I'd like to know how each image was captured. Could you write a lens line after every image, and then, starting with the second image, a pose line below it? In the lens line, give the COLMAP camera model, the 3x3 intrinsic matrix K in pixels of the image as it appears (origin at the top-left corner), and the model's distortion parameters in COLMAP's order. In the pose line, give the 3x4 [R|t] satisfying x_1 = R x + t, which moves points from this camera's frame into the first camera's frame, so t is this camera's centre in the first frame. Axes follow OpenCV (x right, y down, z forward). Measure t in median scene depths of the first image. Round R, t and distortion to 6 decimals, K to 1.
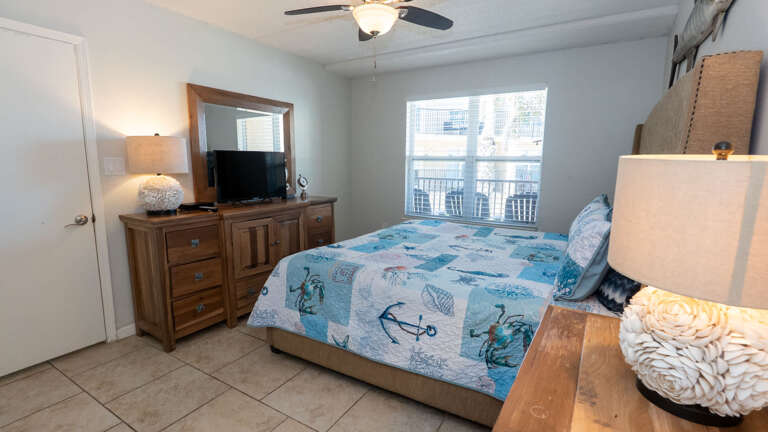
lens RADIAL K [[353.1, 0, 388.1], [0, 353.1, 214.6], [0, 0, 1]] dist [-0.004318, -0.000547]
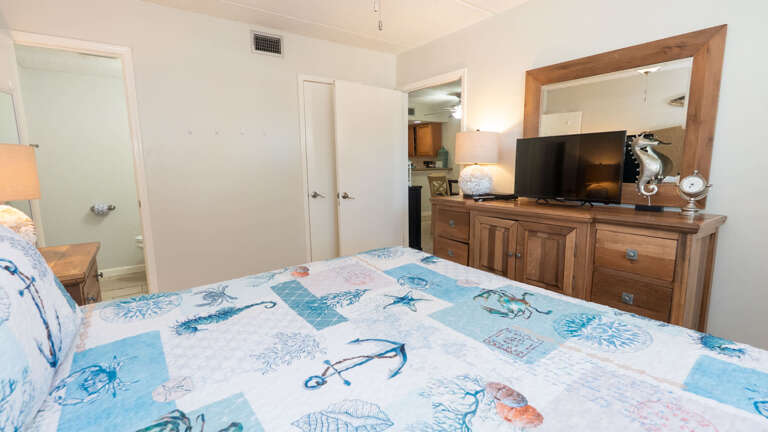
lens RADIAL K [[353.1, 0, 388.1], [0, 353.1, 214.6], [0, 0, 1]] dist [-0.004318, -0.000547]
pose [[-0.387304, 0.129732, -0.912779, 0.579376], [-0.127908, 0.972915, 0.192552, -0.142283], [0.913036, 0.191328, -0.360220, 1.212220]]
